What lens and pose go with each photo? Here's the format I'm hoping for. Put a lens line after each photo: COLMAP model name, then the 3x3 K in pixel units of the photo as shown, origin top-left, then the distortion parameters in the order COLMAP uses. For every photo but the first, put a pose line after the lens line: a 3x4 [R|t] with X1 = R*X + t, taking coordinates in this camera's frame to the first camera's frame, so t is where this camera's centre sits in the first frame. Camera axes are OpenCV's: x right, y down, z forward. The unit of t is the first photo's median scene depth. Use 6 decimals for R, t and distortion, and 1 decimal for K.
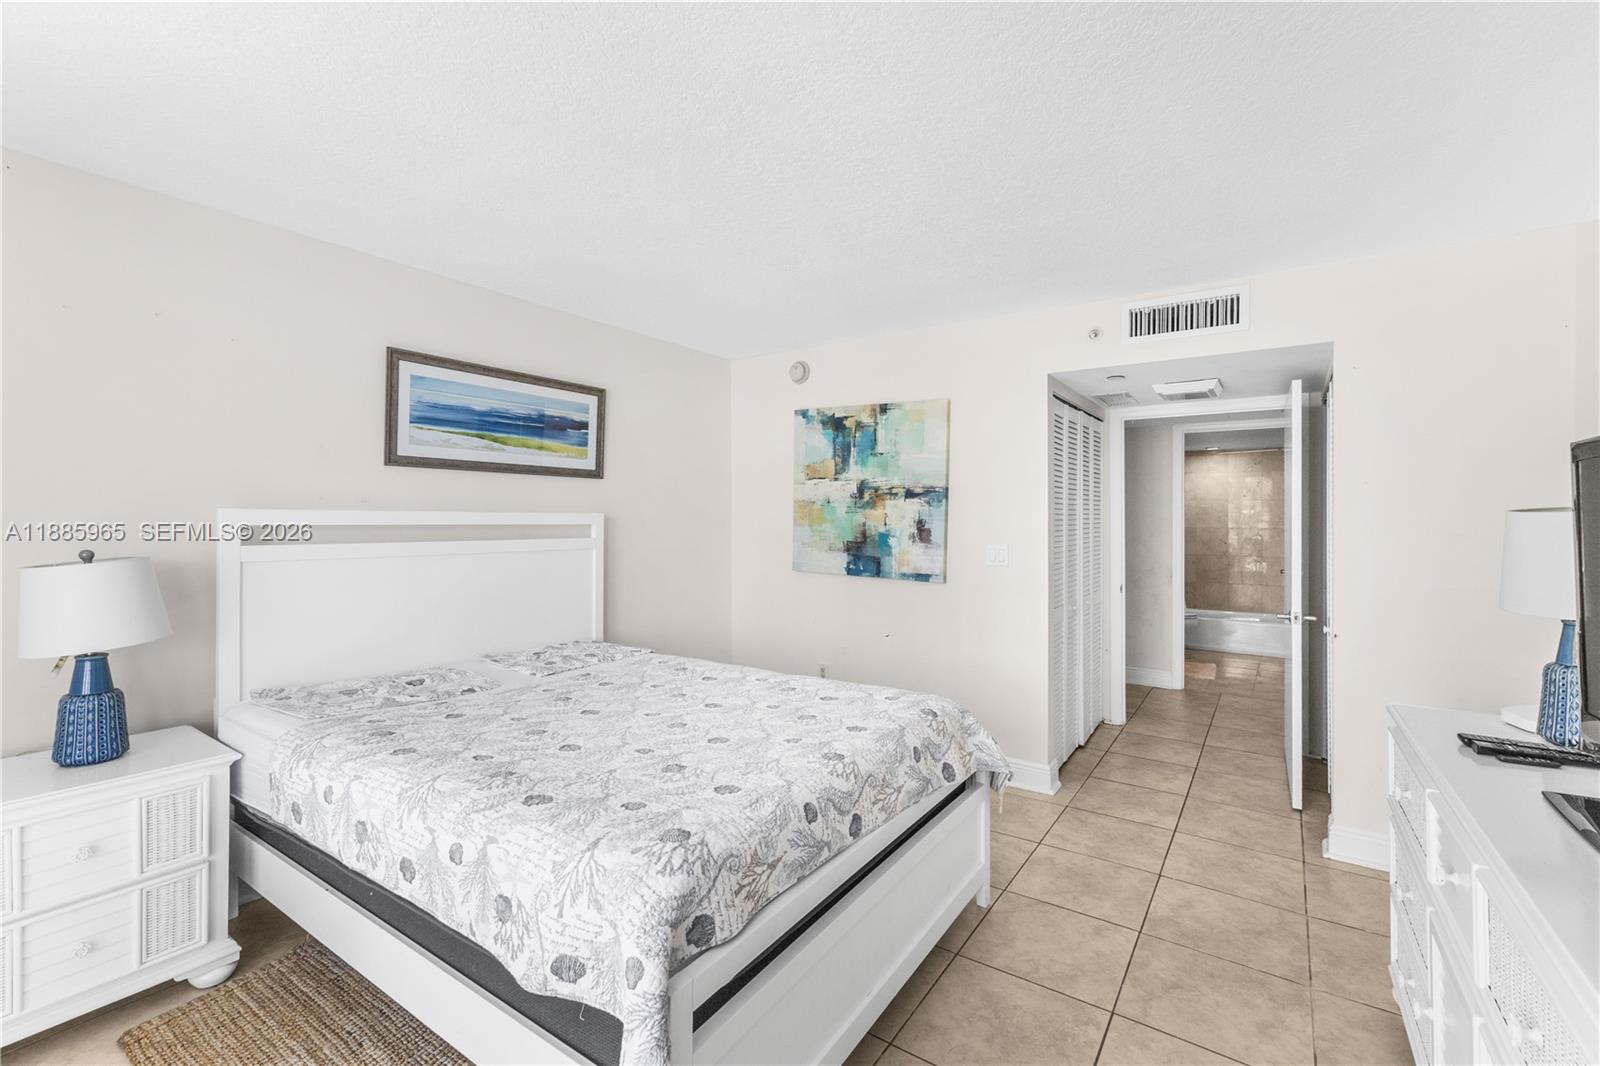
lens RADIAL K [[696.8, 0, 803.2], [0, 696.8, 522.1], [0, 0, 1]] dist [0.001167, -0.003677]
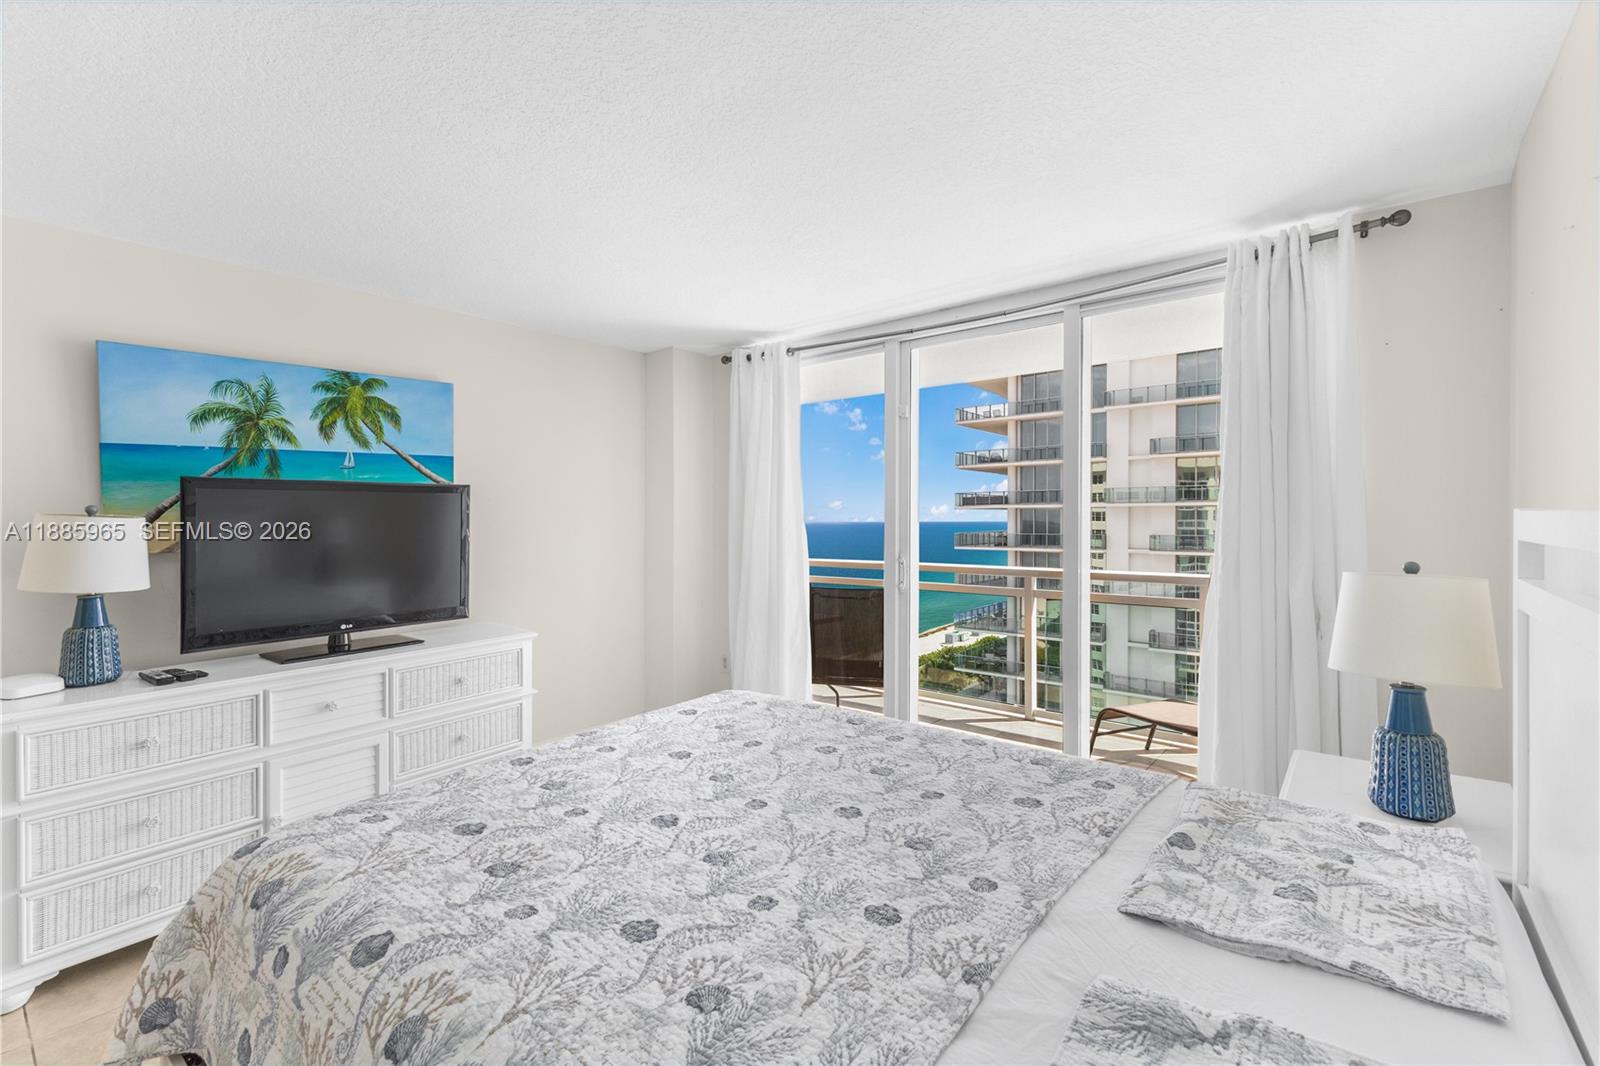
lens RADIAL K [[696.8, 0, 812.4], [0, 696.8, 519.9], [0, 0, 1]] dist [0.001167, -0.003677]
pose [[-0.998386, 0.002154, 0.056746, -0.344943], [0.002667, 0.999956, 0.008975, -0.022369], [-0.056725, 0.009111, -0.998348, 1.866591]]
